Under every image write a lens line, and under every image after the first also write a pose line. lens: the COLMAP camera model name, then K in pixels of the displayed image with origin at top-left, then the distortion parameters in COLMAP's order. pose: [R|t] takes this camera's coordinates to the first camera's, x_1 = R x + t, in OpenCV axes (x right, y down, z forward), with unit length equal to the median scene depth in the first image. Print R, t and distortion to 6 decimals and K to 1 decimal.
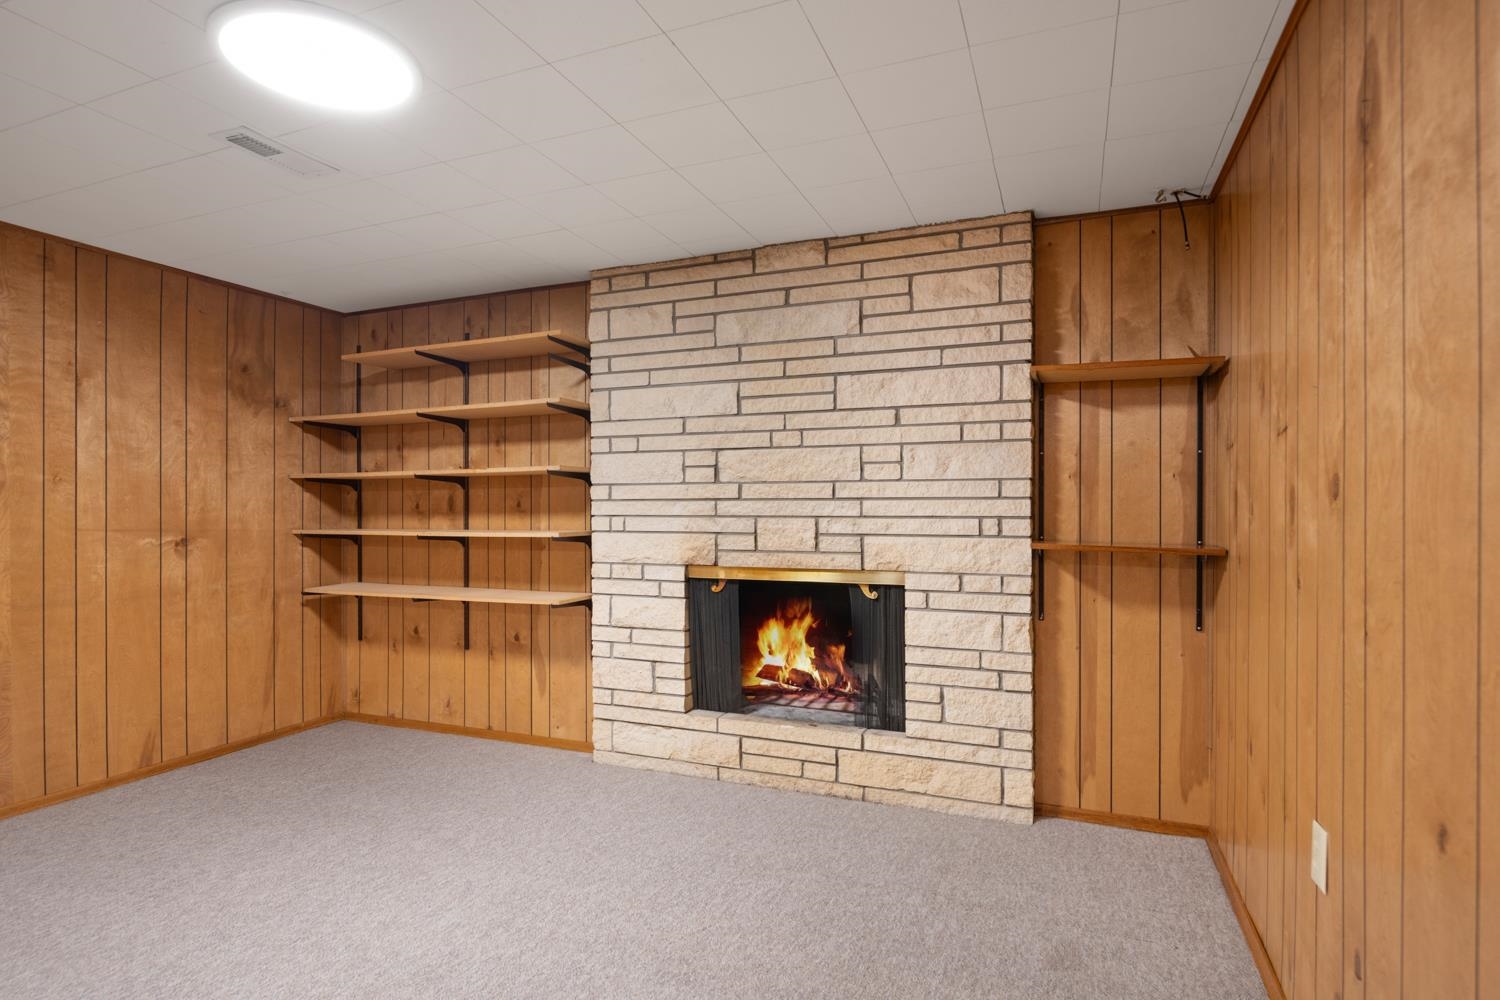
lens RADIAL K [[779.9, 0, 747.2], [0, 779.9, 509.2], [0, 0, 1]] dist [-0.001842, -0.000887]
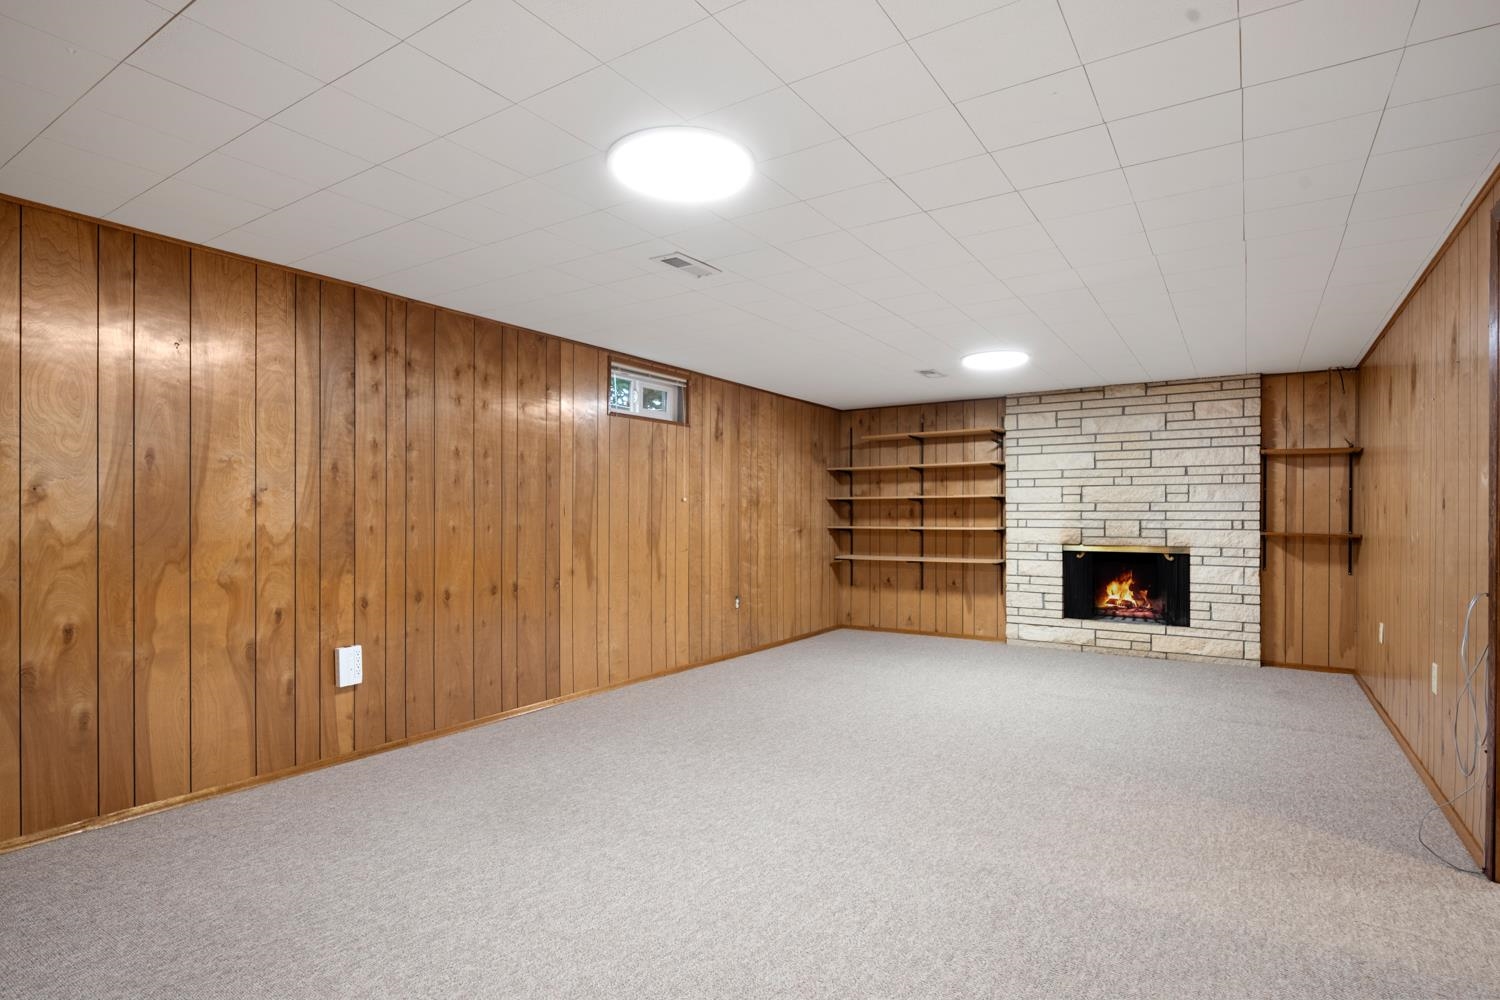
lens RADIAL K [[753.4, 0, 751.9], [0, 753.4, 517.1], [0, 0, 1]] dist [-0.006780, -0.000731]
pose [[0.979086, 0.002606, -0.203431, -0.489372], [-0.002170, 0.999995, 0.002369, -0.000128], [0.203436, -0.001878, 0.979086, -1.089833]]
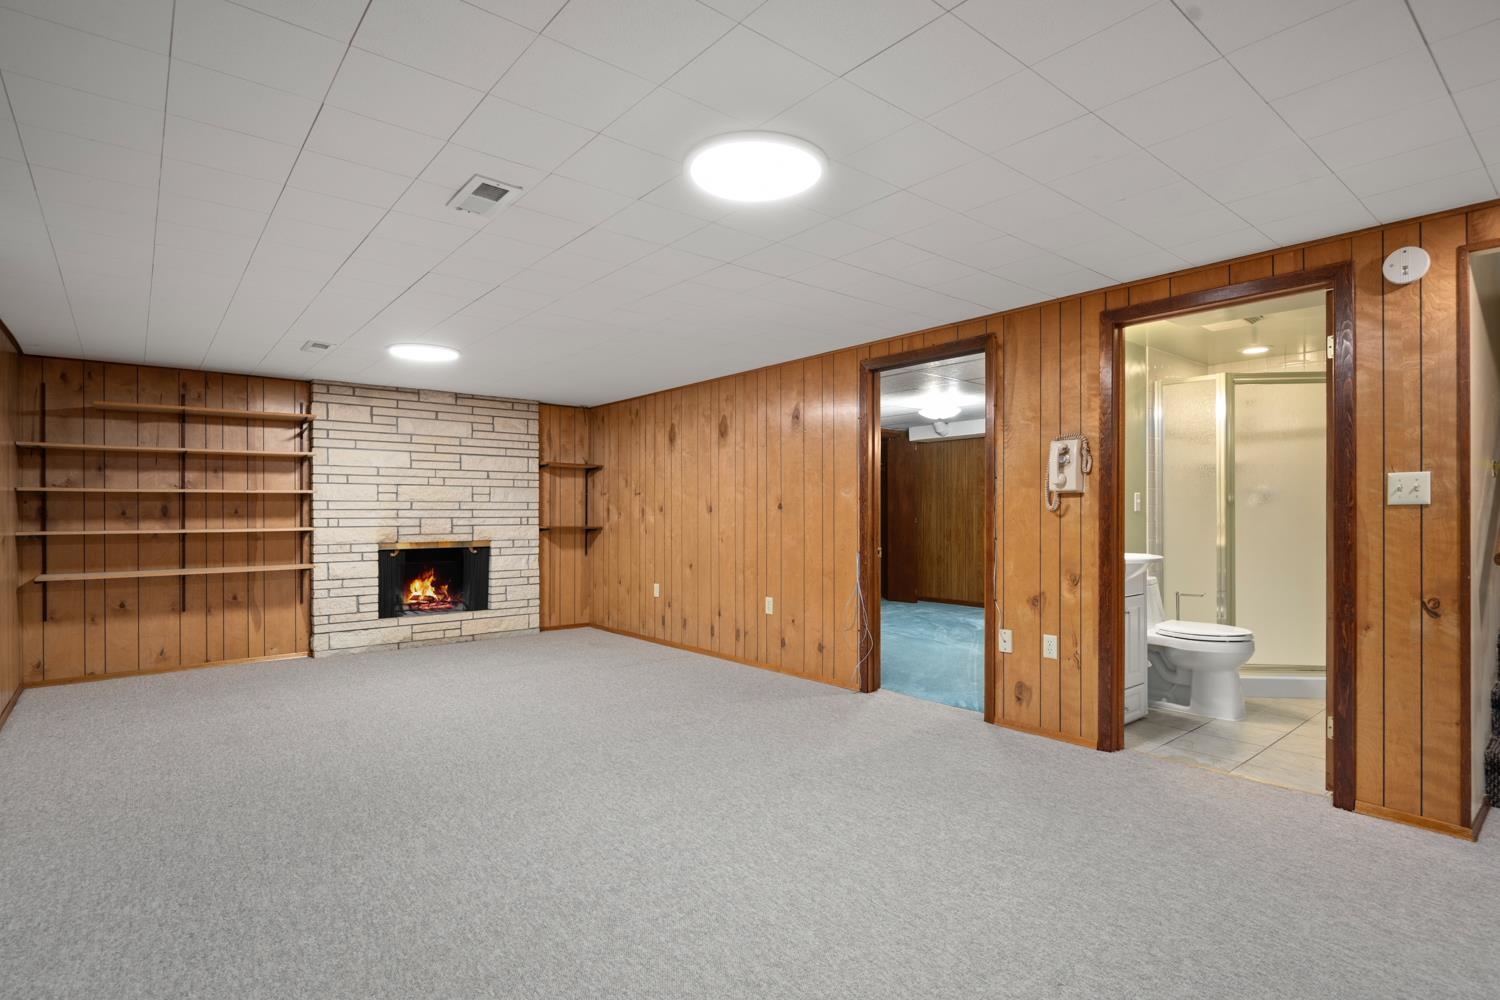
lens RADIAL K [[753.4, 0, 745.6], [0, 753.4, 512.6], [0, 0, 1]] dist [-0.006780, -0.000731]
pose [[0.480807, -0.000479, 0.876826, -1.349166], [0.002509, 0.999997, -0.000830, -0.000804], [-0.876823, 0.002599, 0.480806, -0.737607]]
